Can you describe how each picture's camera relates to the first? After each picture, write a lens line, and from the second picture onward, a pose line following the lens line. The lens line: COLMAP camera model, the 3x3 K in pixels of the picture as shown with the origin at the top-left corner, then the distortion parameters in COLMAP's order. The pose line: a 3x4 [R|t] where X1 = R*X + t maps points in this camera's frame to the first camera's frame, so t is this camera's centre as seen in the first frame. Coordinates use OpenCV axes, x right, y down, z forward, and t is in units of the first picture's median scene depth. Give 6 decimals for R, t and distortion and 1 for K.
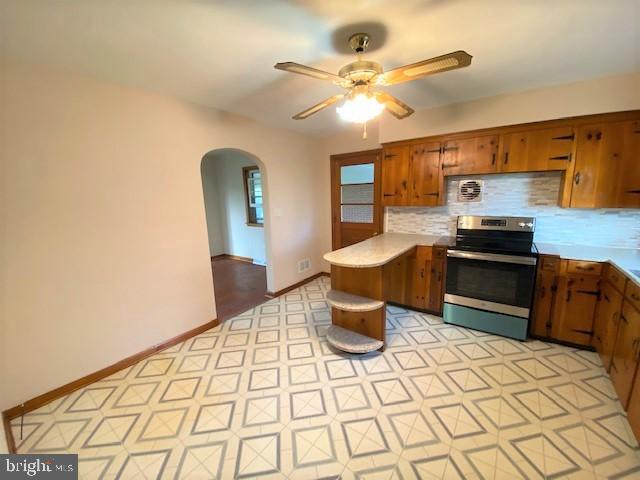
lens RADIAL K [[257.3, 0, 320.0], [0, 257.3, 240.0], [0, 0, 1]] dist [0.027232, -0.020989]
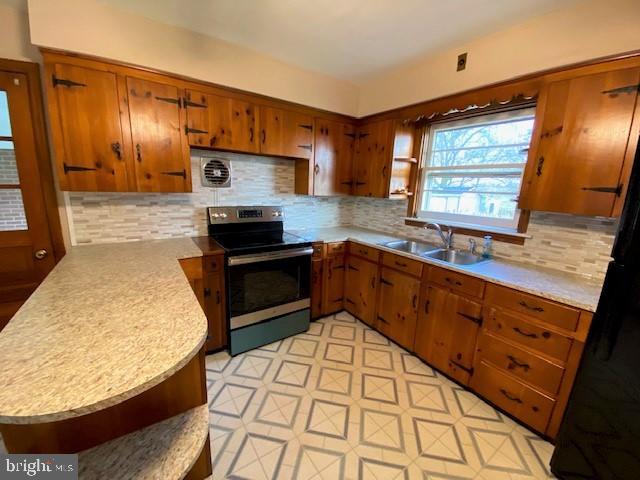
lens RADIAL K [[257.3, 0, 320.0], [0, 257.3, 240.0], [0, 0, 1]] dist [0.027232, -0.020989]
pose [[0.335789, -0.159295, 0.928370, -0.053048], [0.119432, 0.984842, 0.125787, -0.060250], [-0.934335, 0.068640, 0.349724, 0.500317]]
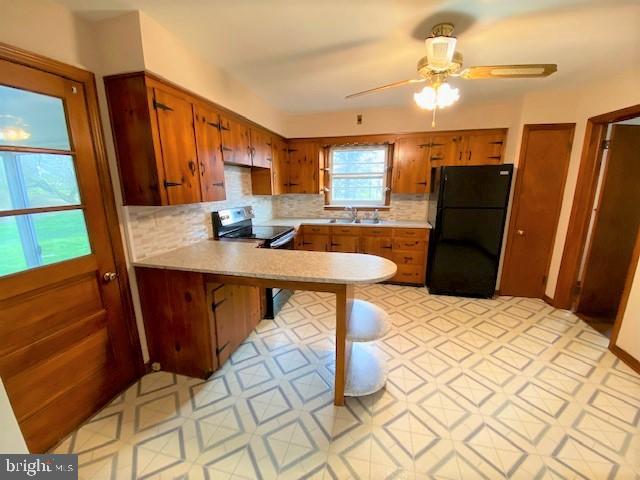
lens RADIAL K [[257.3, 0, 320.0], [0, 257.3, 240.0], [0, 0, 1]] dist [0.027232, -0.020989]
pose [[-0.387280, -0.168997, 0.906341, -0.402959], [0.175898, 0.951456, 0.252570, -0.170336], [-0.905027, 0.257239, -0.338754, 1.089612]]
